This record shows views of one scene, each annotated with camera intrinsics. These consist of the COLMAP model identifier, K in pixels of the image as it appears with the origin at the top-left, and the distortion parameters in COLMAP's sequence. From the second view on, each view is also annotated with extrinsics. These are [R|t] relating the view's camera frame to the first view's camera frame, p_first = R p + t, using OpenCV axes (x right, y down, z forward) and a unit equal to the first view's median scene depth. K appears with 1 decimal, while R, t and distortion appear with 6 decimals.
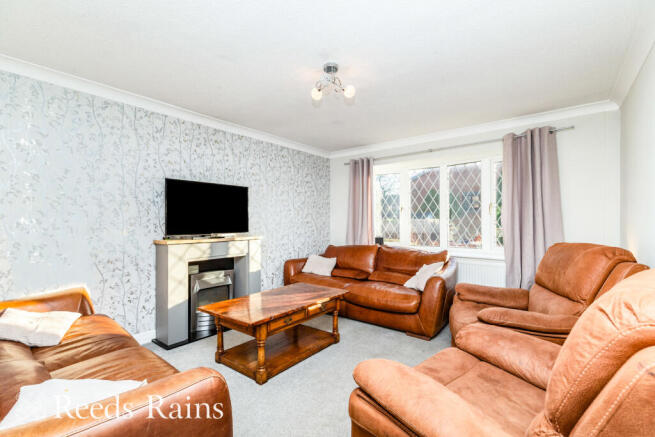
lens RADIAL K [[292.3, 0, 317.4], [0, 292.3, 217.2], [0, 0, 1]] dist [0.000156, 0.000009]
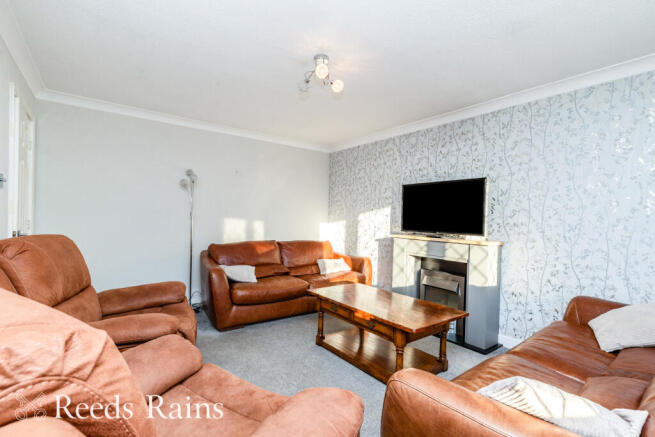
lens RADIAL K [[292.3, 0, 317.4], [0, 292.3, 217.2], [0, 0, 1]] dist [0.000156, 0.000009]
pose [[-0.237295, 0.001002, -0.971437, 0.691586], [-0.003668, 0.999991, 0.001927, 0.002869], [0.971431, 0.004021, -0.237289, 0.825339]]
